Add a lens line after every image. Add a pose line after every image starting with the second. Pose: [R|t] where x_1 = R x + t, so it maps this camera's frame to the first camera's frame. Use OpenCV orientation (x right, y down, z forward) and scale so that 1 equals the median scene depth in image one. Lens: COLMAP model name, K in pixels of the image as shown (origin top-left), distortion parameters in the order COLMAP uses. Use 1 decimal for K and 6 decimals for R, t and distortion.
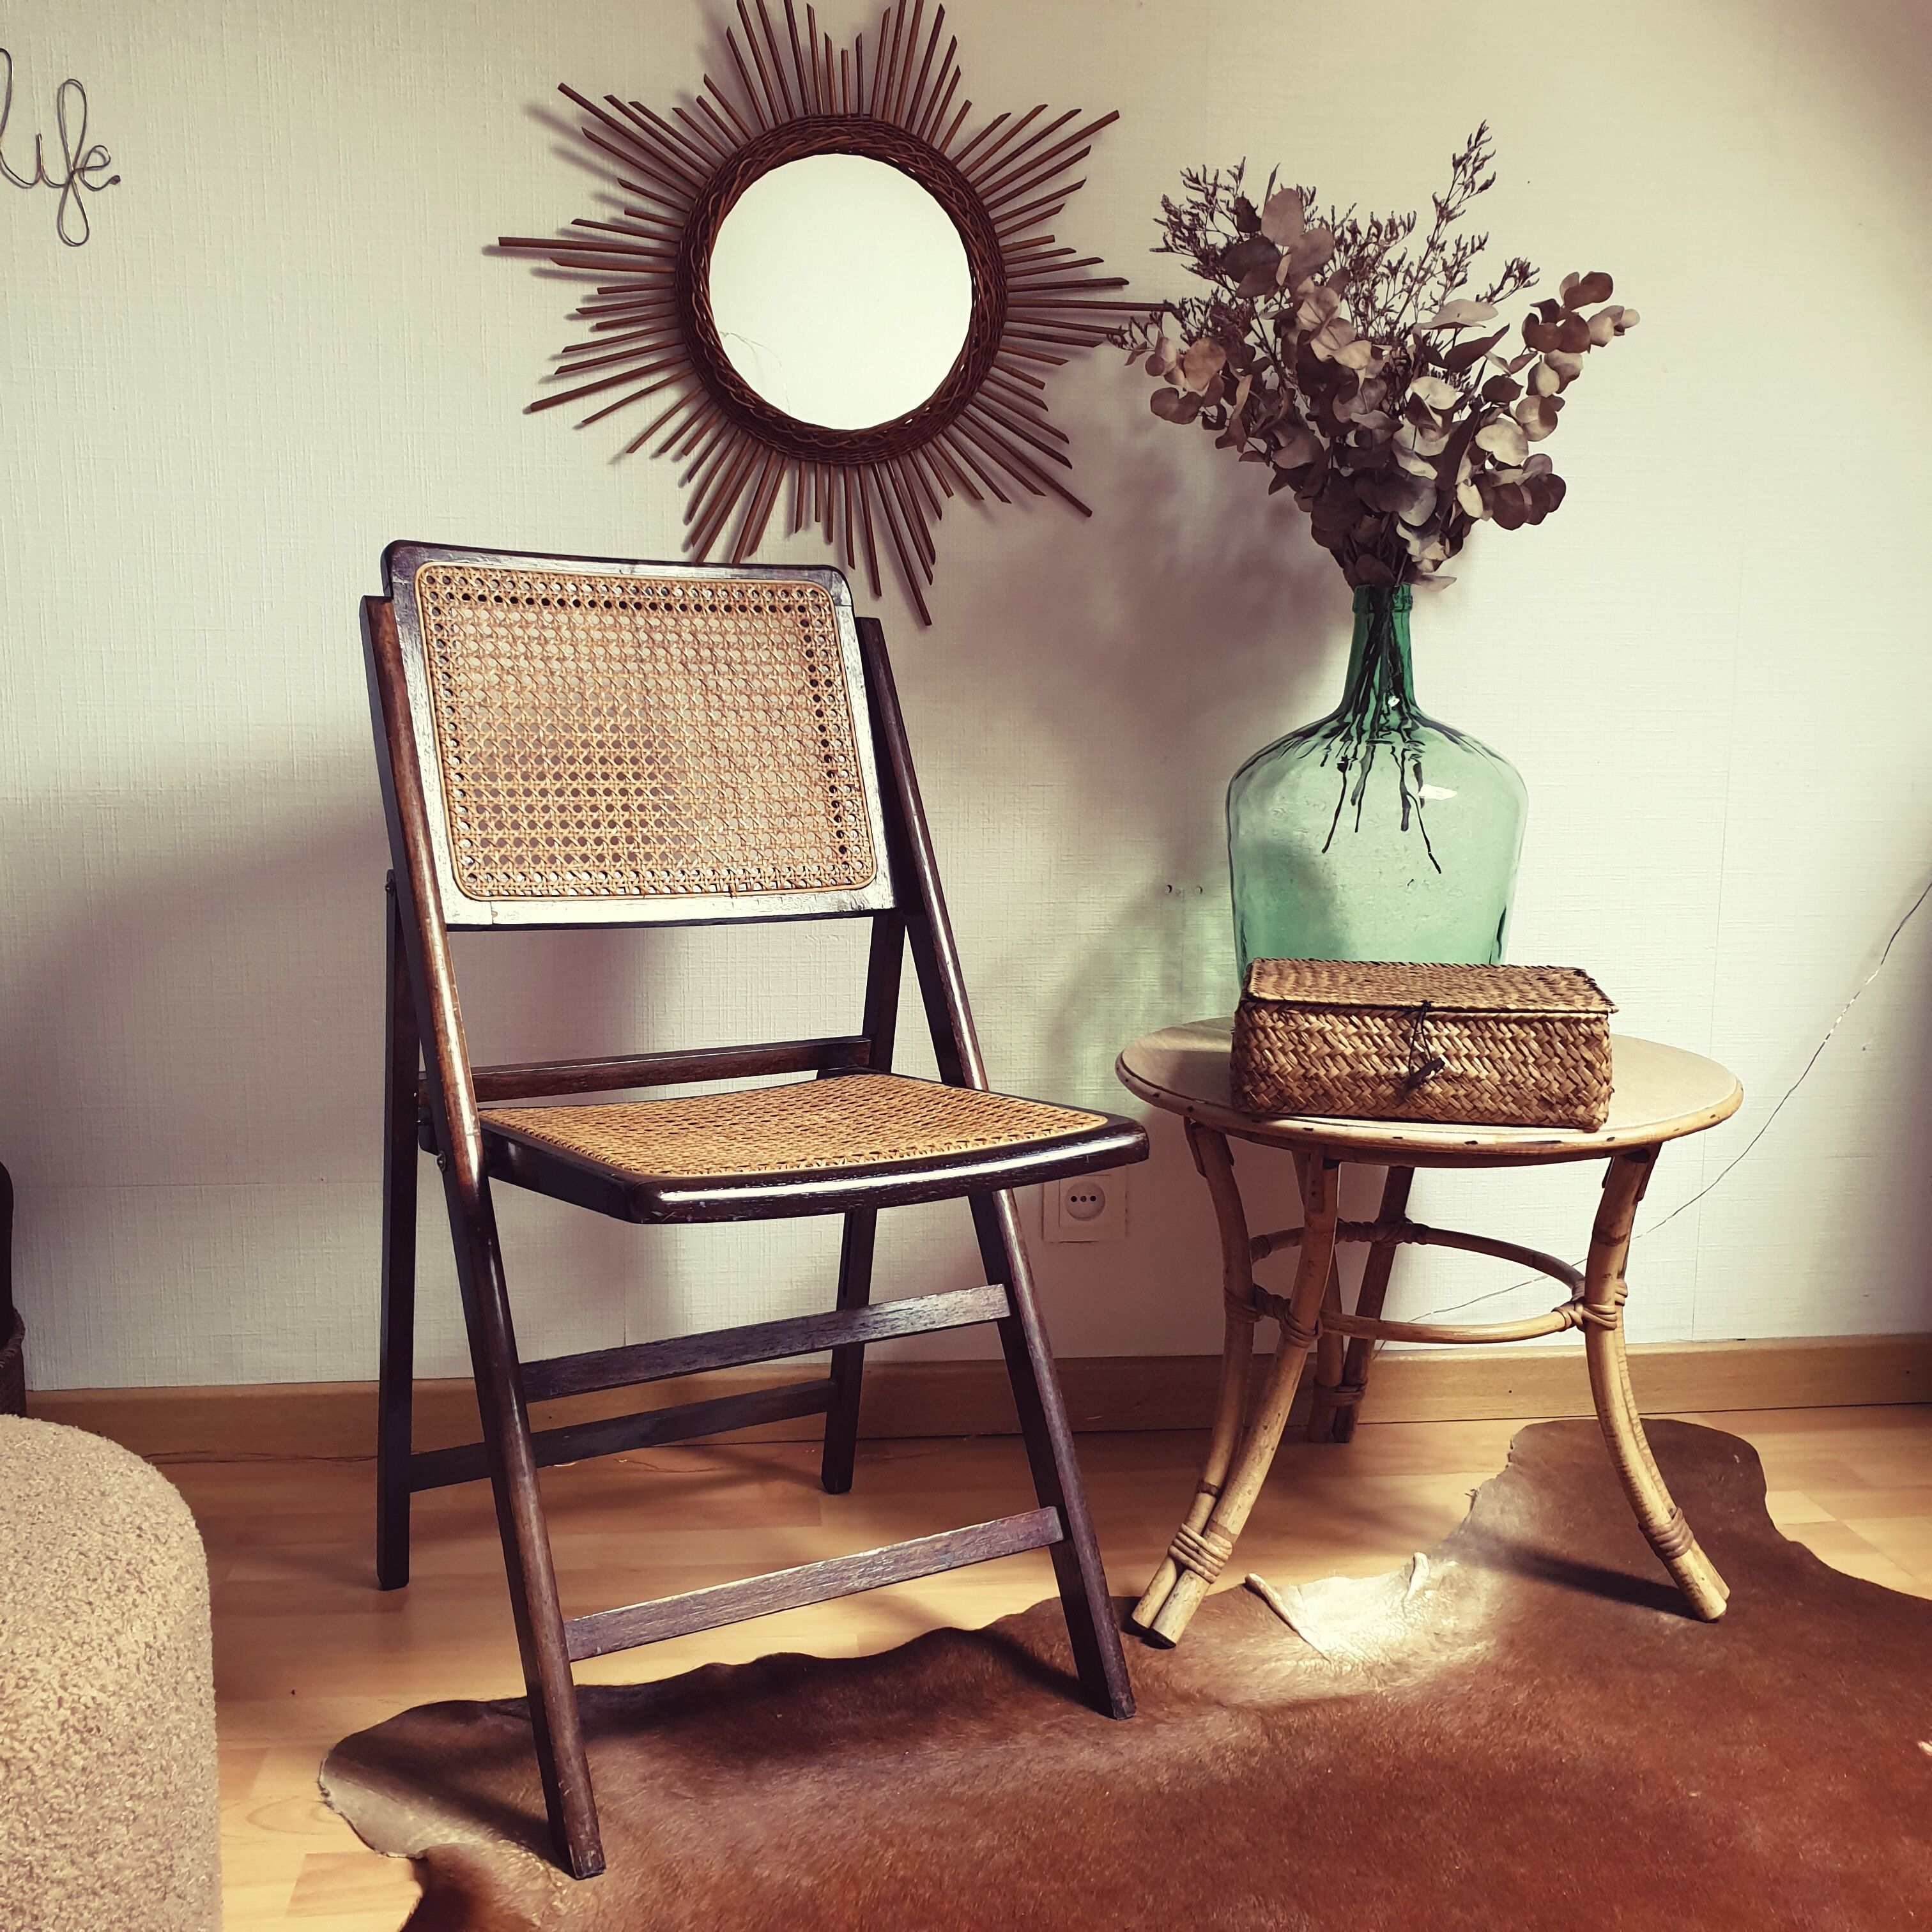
lens RADIAL K [[1985.5, 0, 983.1], [0, 1985.5, 983.9], [0, 0, 1]] dist [-0.014775, 0.000000]
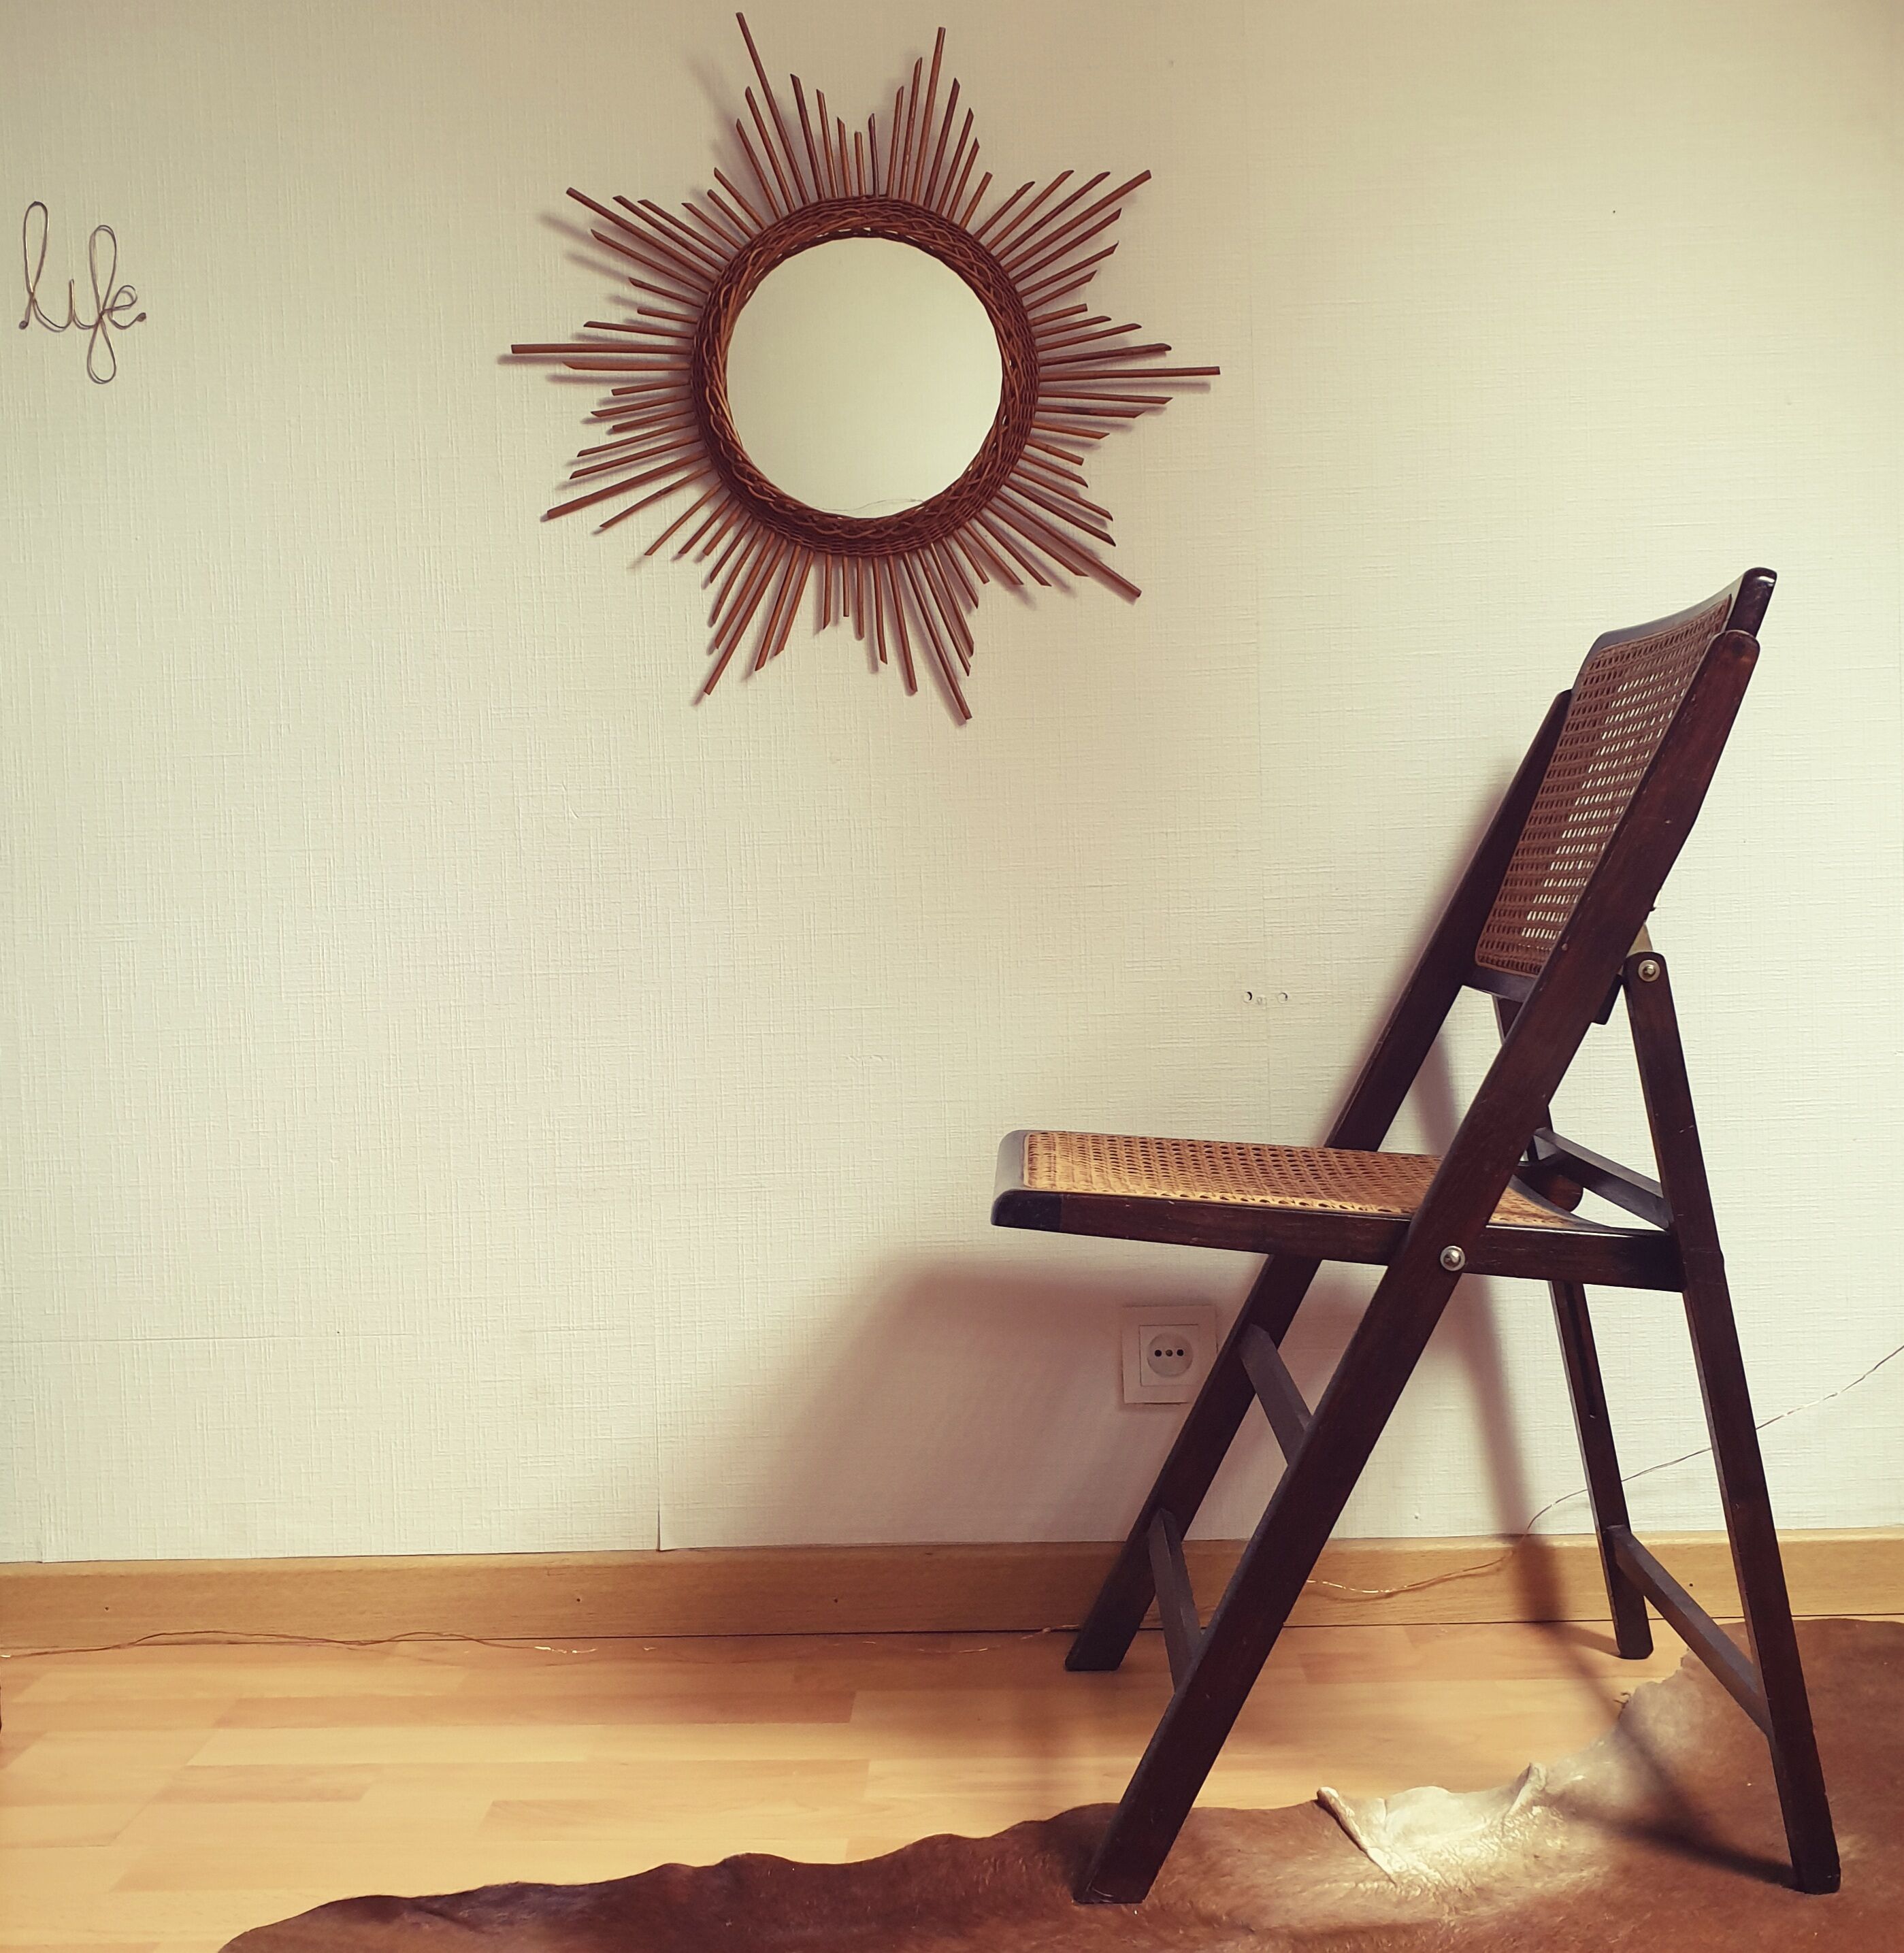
lens RADIAL K [[2109.9, 0, 1003.7], [0, 2109.9, 955.6], [0, 0, 1]] dist [0.001986, 0.000000]
pose [[0.989136, -0.033982, -0.143023, 0.143865], [0.016361, 0.992319, -0.122617, 0.056807], [0.146091, 0.118945, 0.982094, 0.052572]]
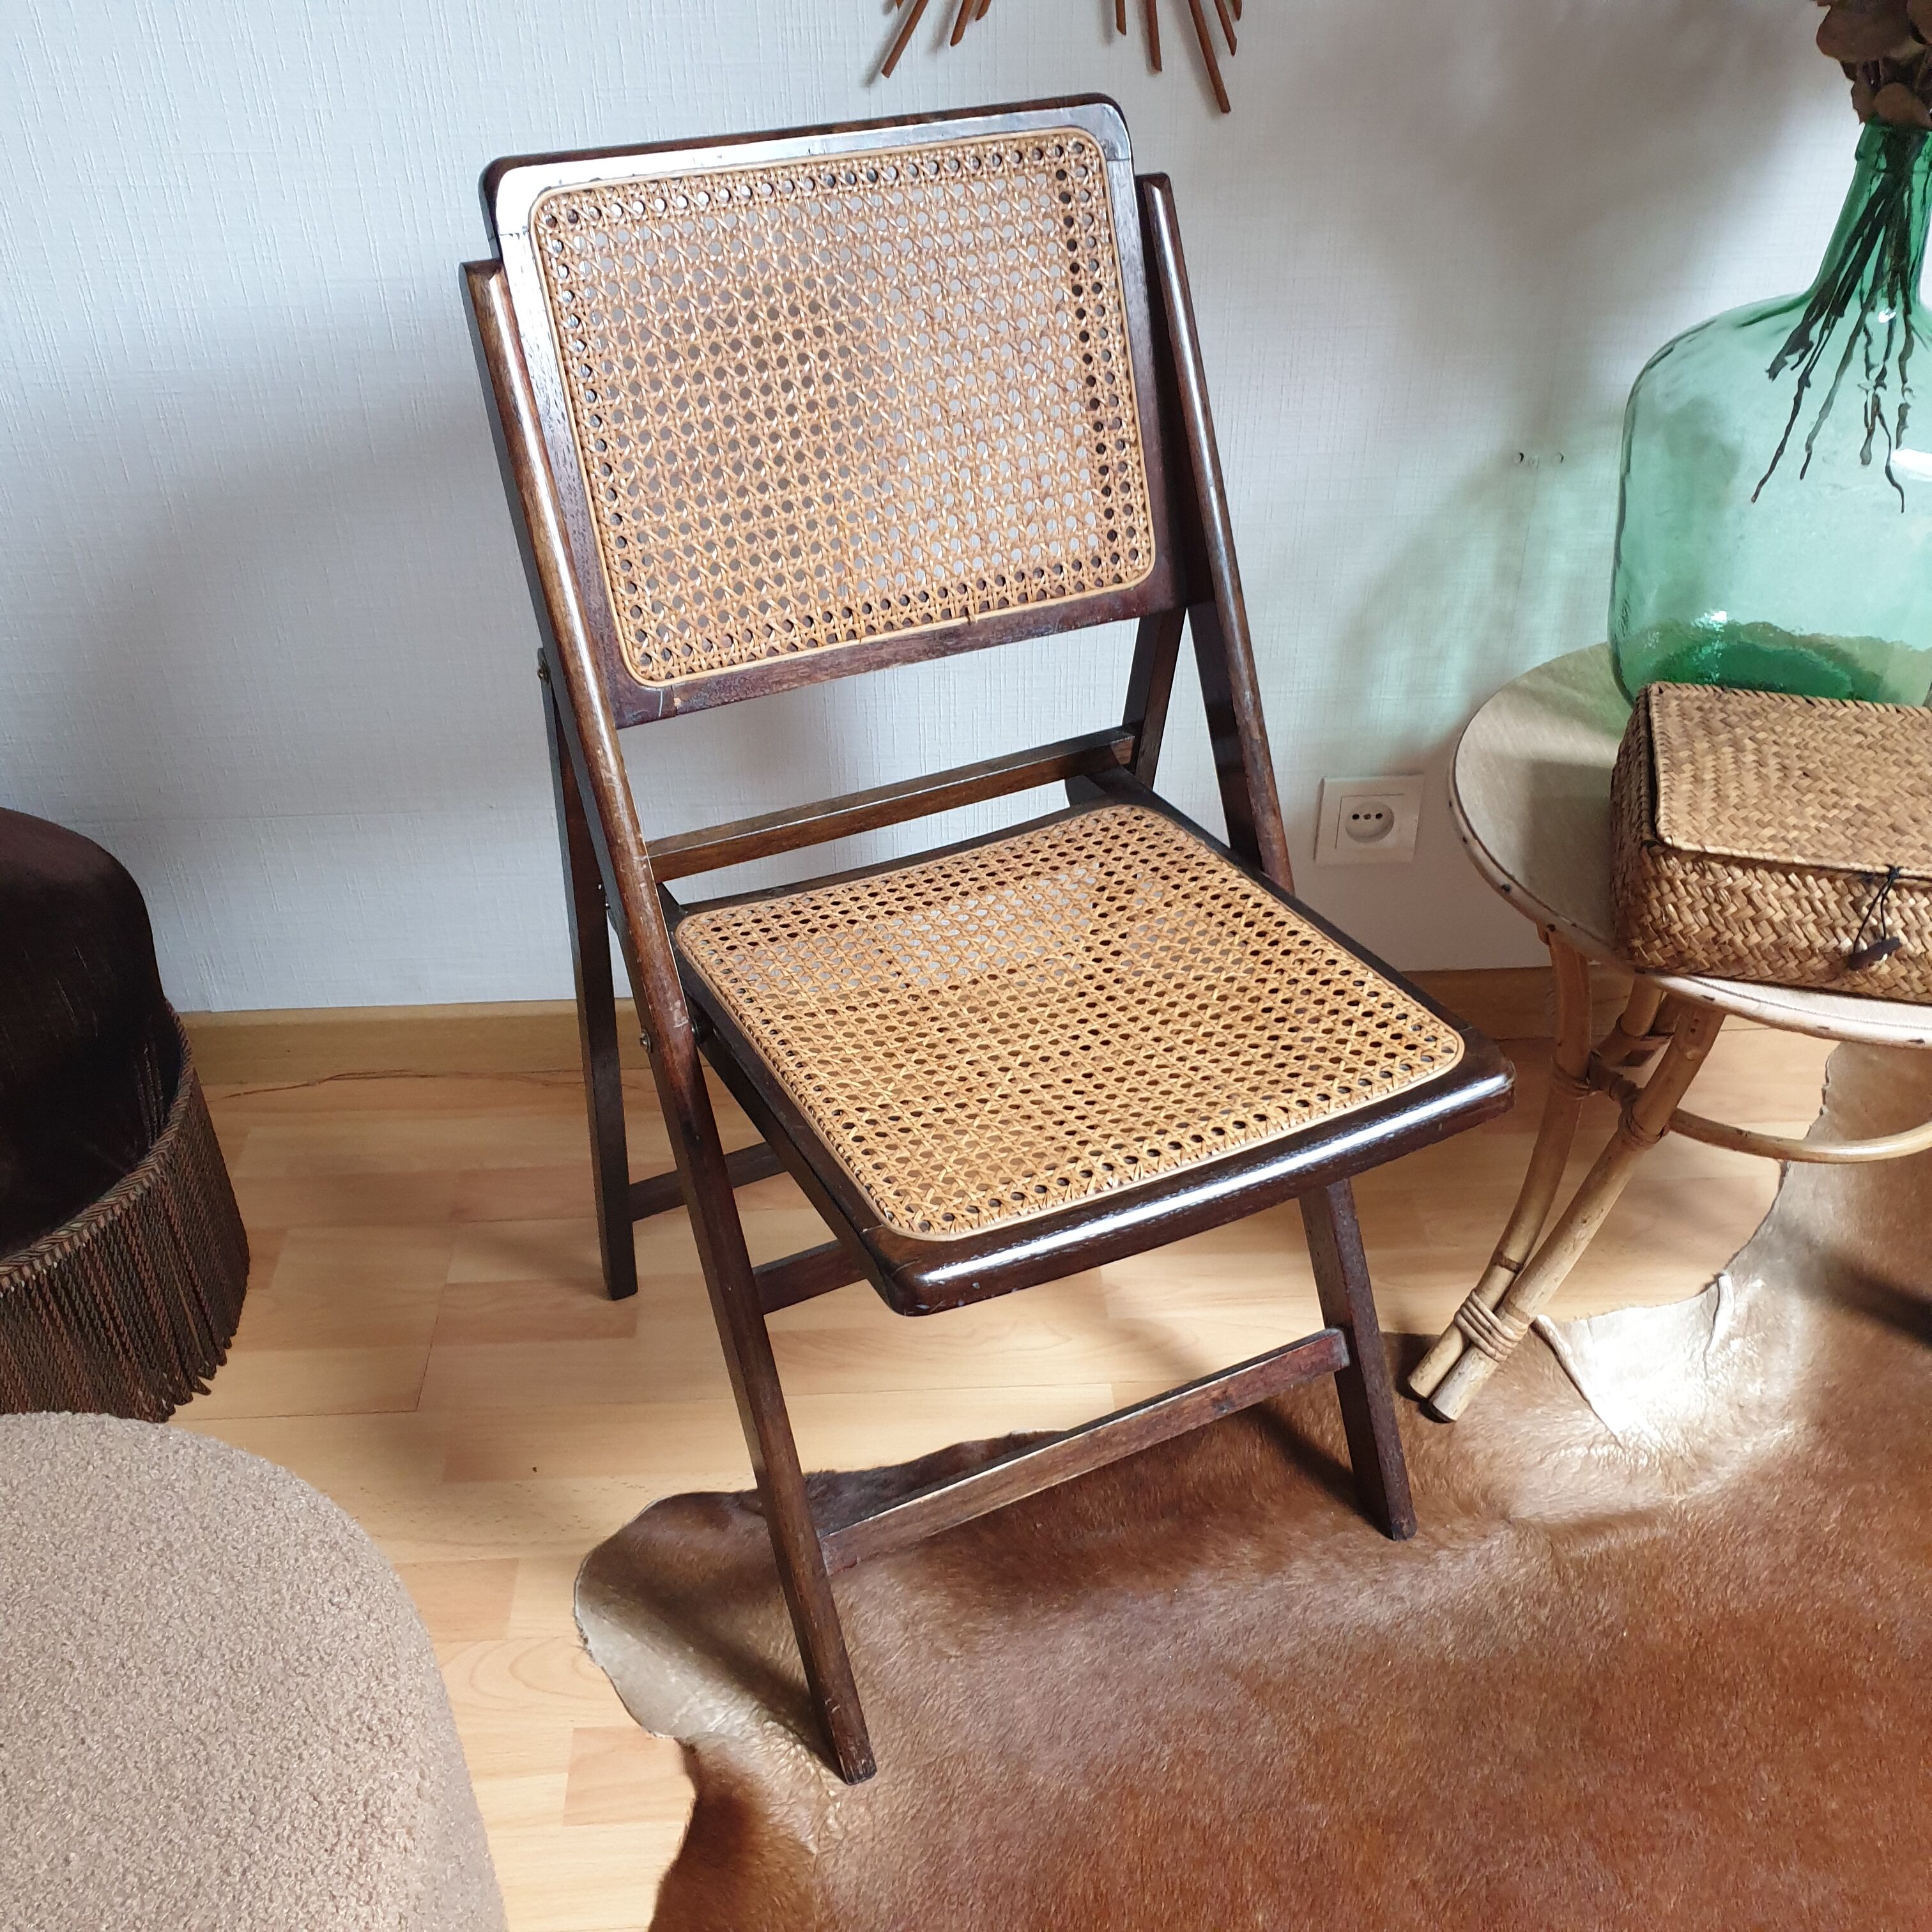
lens RADIAL K [[1985.5, 0, 981.3], [0, 1985.5, 998.1], [0, 0, 1]] dist [-0.014775, 0.000000]
pose [[0.996911, 0.031330, -0.072024, -0.061758], [0.006248, 0.882459, 0.470348, -0.268959], [0.078294, -0.469345, 0.879537, 0.245415]]
